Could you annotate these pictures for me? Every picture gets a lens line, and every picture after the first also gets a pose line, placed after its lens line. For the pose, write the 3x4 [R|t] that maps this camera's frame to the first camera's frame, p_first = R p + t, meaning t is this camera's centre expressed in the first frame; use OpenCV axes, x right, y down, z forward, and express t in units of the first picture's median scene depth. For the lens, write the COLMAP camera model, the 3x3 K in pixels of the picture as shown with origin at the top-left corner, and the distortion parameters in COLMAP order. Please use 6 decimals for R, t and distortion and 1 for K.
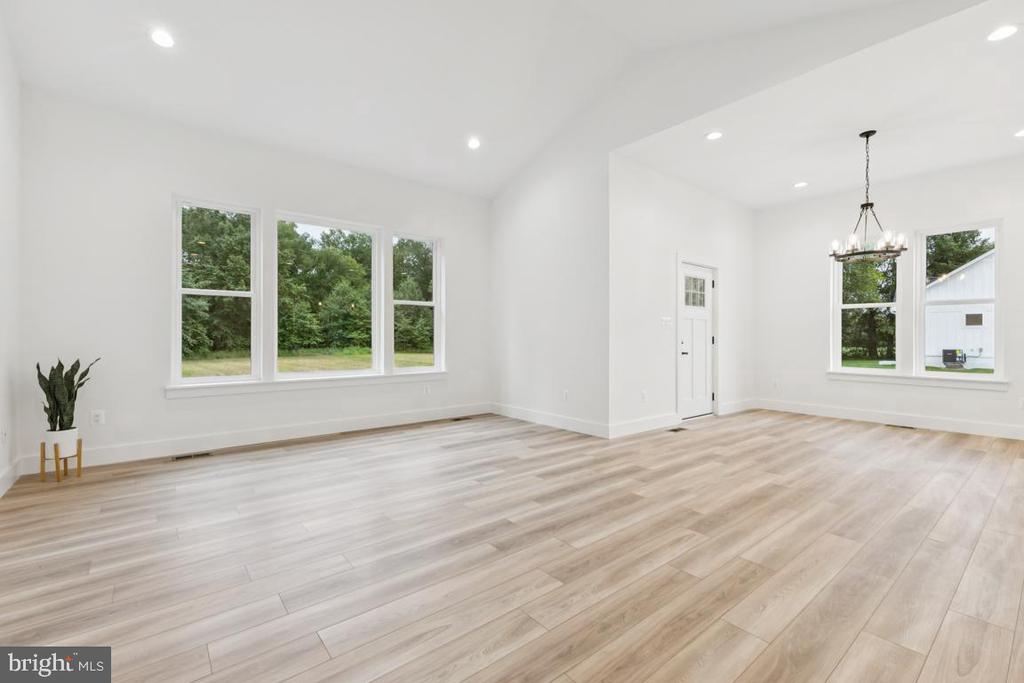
lens RADIAL K [[446.4, 0, 513.8], [0, 446.4, 329.7], [0, 0, 1]] dist [0.002280, -0.000160]
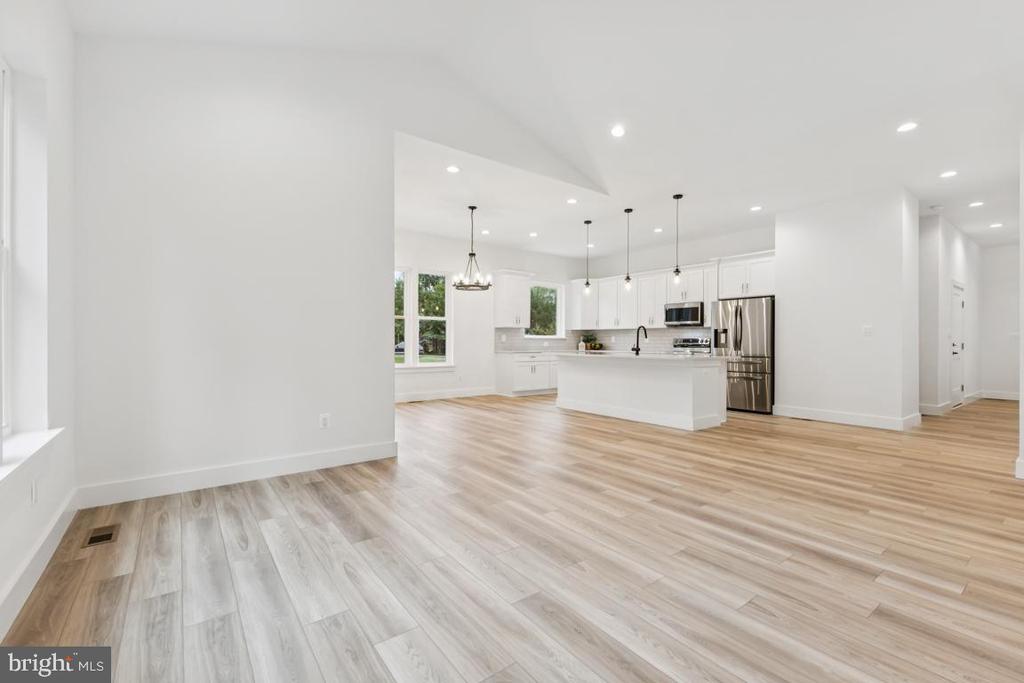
lens RADIAL K [[444.4, 0, 510.5], [0, 444.4, 343.3], [0, 0, 1]] dist [0.009767, -0.000201]
pose [[0.037431, -0.010451, 0.999245, -0.720610], [-0.017949, 0.999777, 0.011129, 0.005204], [-0.999138, -0.018352, 0.037235, 0.807693]]
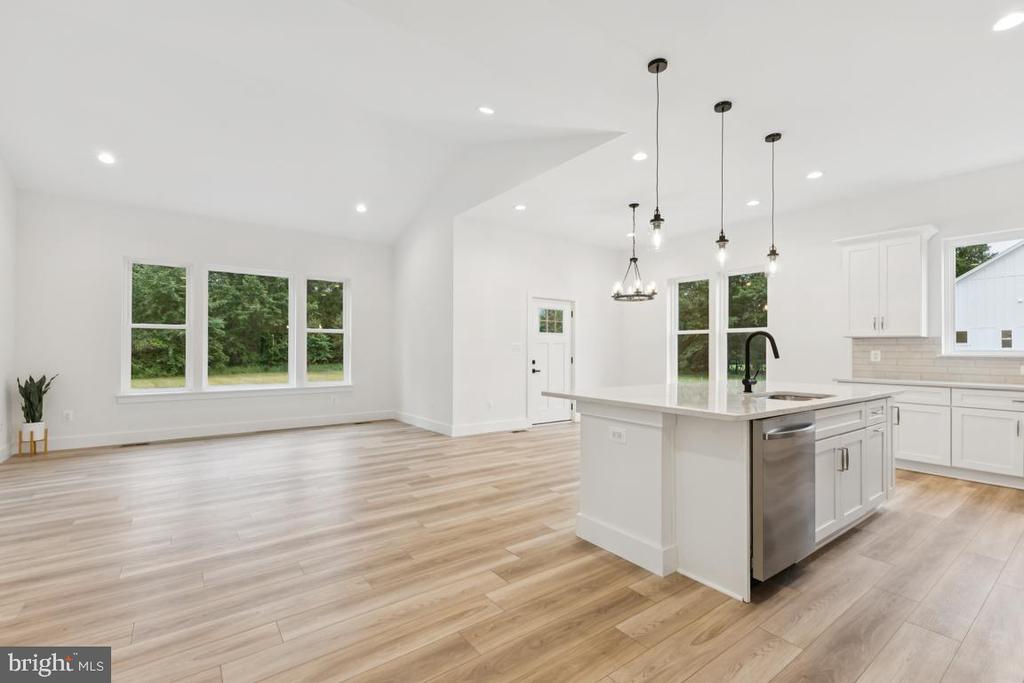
lens RADIAL K [[444.4, 0, 510.5], [0, 444.4, 343.3], [0, 0, 1]] dist [0.009767, -0.000201]
pose [[0.999142, -0.000512, -0.041402, 0.479849], [0.000304, 0.999987, -0.005040, -0.024437], [0.041404, 0.005023, 0.999130, -0.325389]]
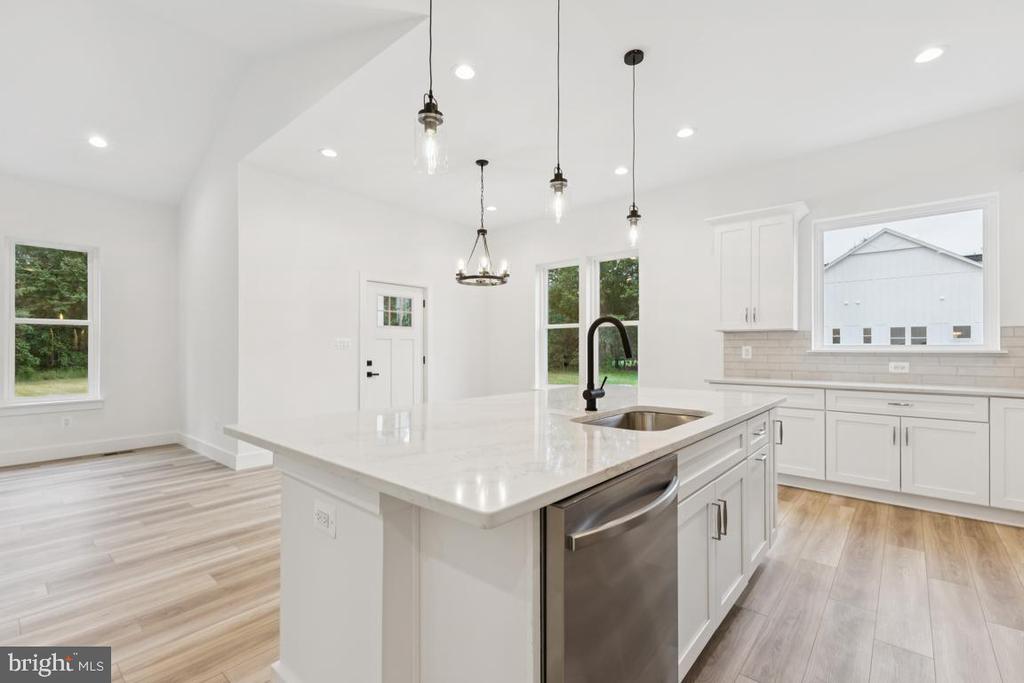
lens RADIAL K [[450.5, 0, 512.0], [0, 450.5, 341.5], [0, 0, 1]] dist [0.013314, -0.000097]
pose [[0.983682, -0.002724, 0.179895, 0.668295], [0.003364, 0.999989, -0.003254, -0.020224], [-0.179884, 0.003806, 0.983680, -0.039053]]
